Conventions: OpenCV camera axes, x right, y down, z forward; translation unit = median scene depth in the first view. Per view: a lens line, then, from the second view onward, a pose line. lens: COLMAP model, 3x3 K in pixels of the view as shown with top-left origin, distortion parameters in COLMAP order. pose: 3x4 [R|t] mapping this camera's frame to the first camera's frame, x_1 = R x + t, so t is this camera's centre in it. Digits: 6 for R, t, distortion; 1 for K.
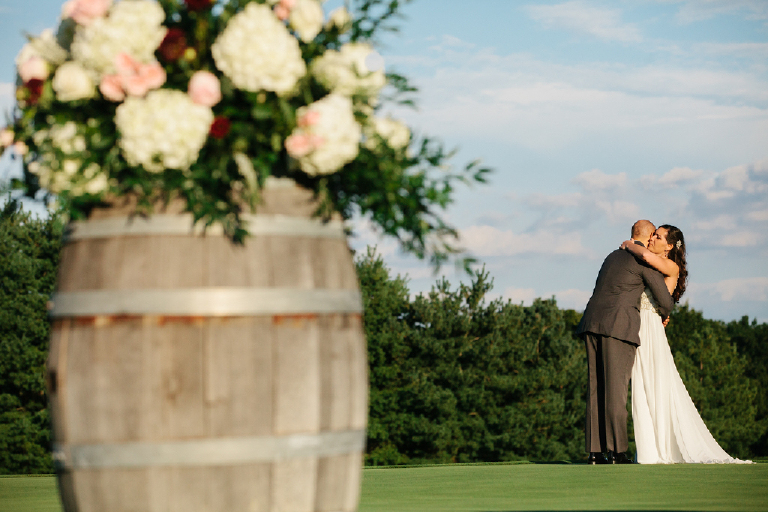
lens RADIAL K [[2814.5, 0, 380.6], [0, 2814.5, 254.3], [0, 0, 1]] dist [0.382189, 0.000000]
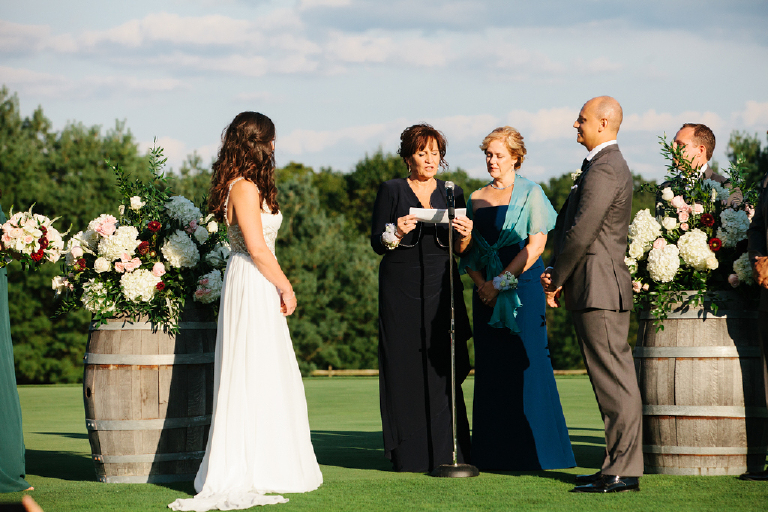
lens RADIAL K [[3146.9, 0, 383.7], [0, 3146.9, 254.4], [0, 0, 1]] dist [0.762006, 0.000000]
pose [[0.996285, 0.008158, 0.085725, -0.098756], [-0.012442, 0.998694, 0.049557, -0.197235], [-0.085209, -0.050440, 0.995086, -1.577158]]
